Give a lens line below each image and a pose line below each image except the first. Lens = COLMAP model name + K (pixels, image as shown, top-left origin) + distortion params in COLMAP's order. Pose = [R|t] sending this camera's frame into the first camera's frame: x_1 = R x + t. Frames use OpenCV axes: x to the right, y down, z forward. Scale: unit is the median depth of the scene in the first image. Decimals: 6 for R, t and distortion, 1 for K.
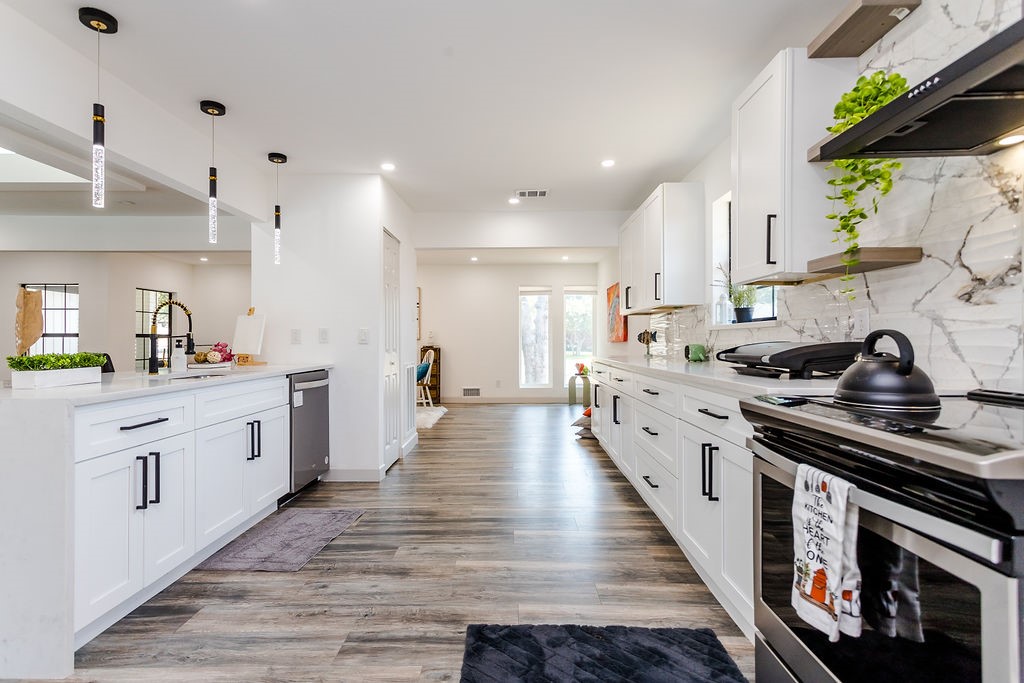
lens RADIAL K [[486.4, 0, 511.1], [0, 486.4, 338.1], [0, 0, 1]] dist [-0.002110, 0.003257]
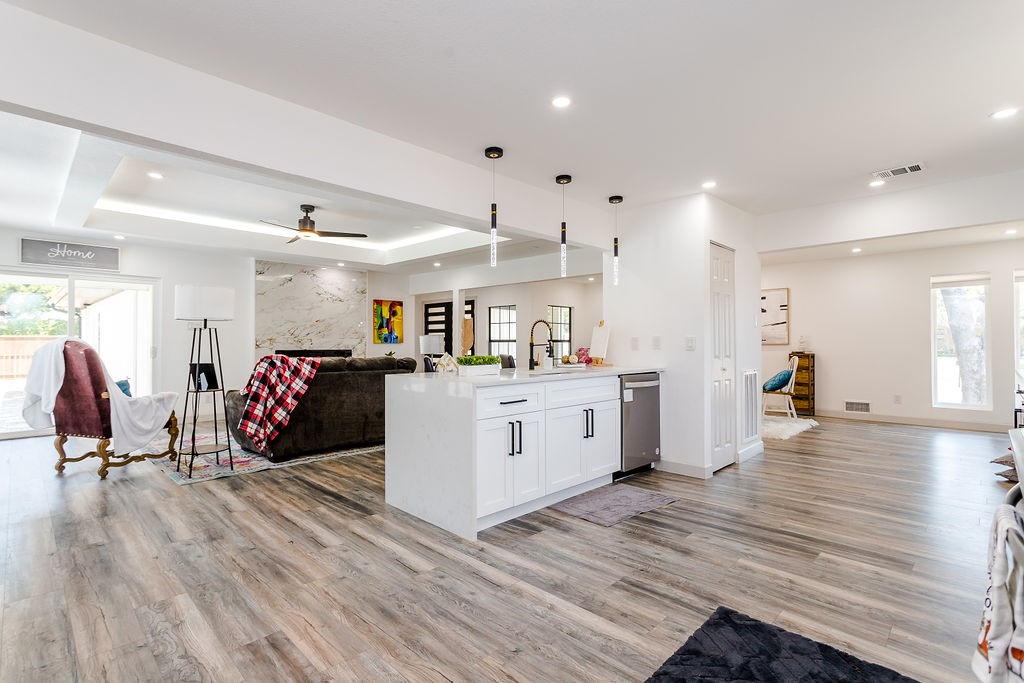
lens RADIAL K [[486.4, 0, 509.0], [0, 486.4, 338.3], [0, 0, 1]] dist [-0.002110, 0.003257]
pose [[0.717963, -0.005504, -0.696059, 0.236286], [0.001861, 0.999980, -0.005987, -0.013579], [0.696079, 0.003003, 0.717959, -0.098470]]
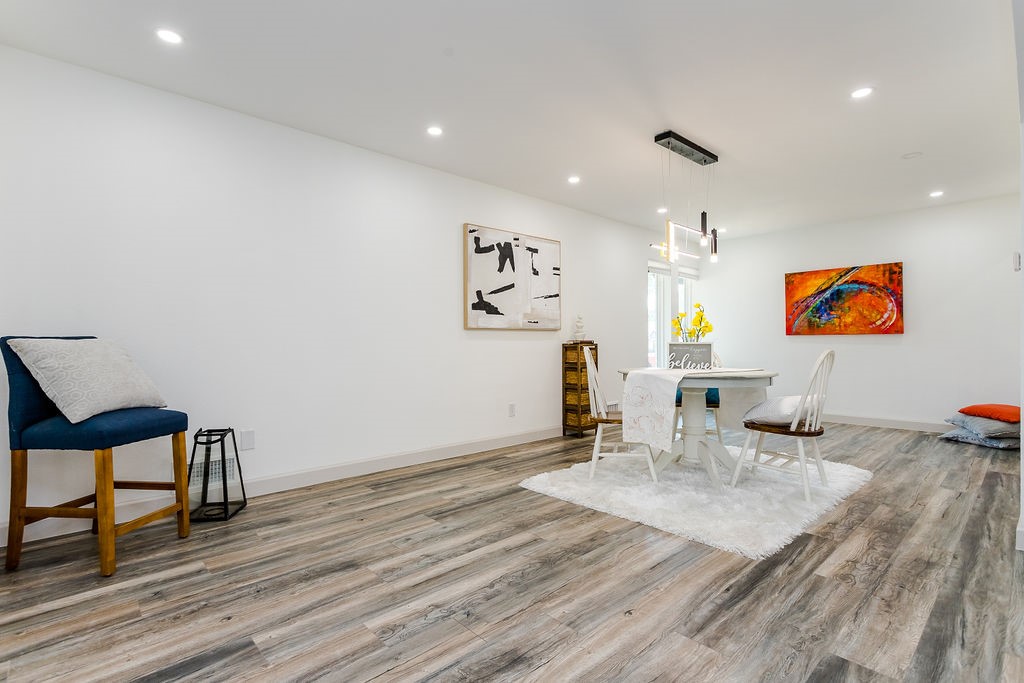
lens RADIAL K [[486.4, 0, 509.5], [0, 486.4, 337.6], [0, 0, 1]] dist [-0.002110, 0.003257]
pose [[0.726075, 0.006478, 0.687585, -2.041515], [-0.005050, 0.999979, -0.004088, 0.047623], [-0.687597, -0.000504, 0.726092, 1.961895]]
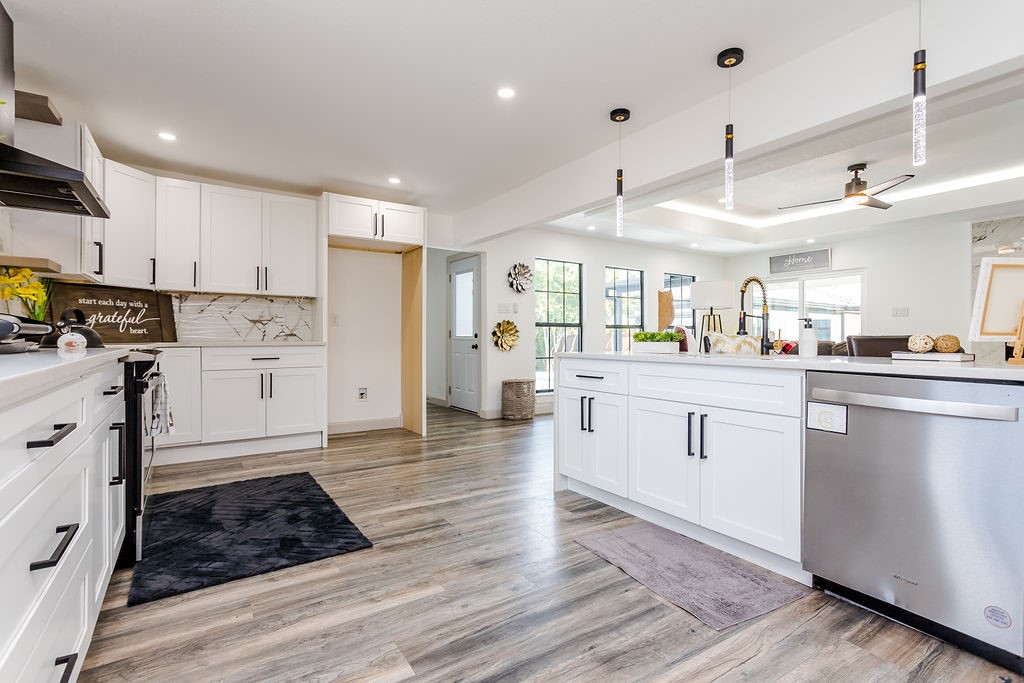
lens RADIAL K [[486.4, 0, 510.8], [0, 486.4, 335.9], [0, 0, 1]] dist [-0.002110, 0.003257]
pose [[-0.830550, -0.004505, -0.556926, 0.216700], [-0.000190, 0.999970, -0.007805, 0.043102], [0.556944, -0.006376, -0.830525, 1.533549]]
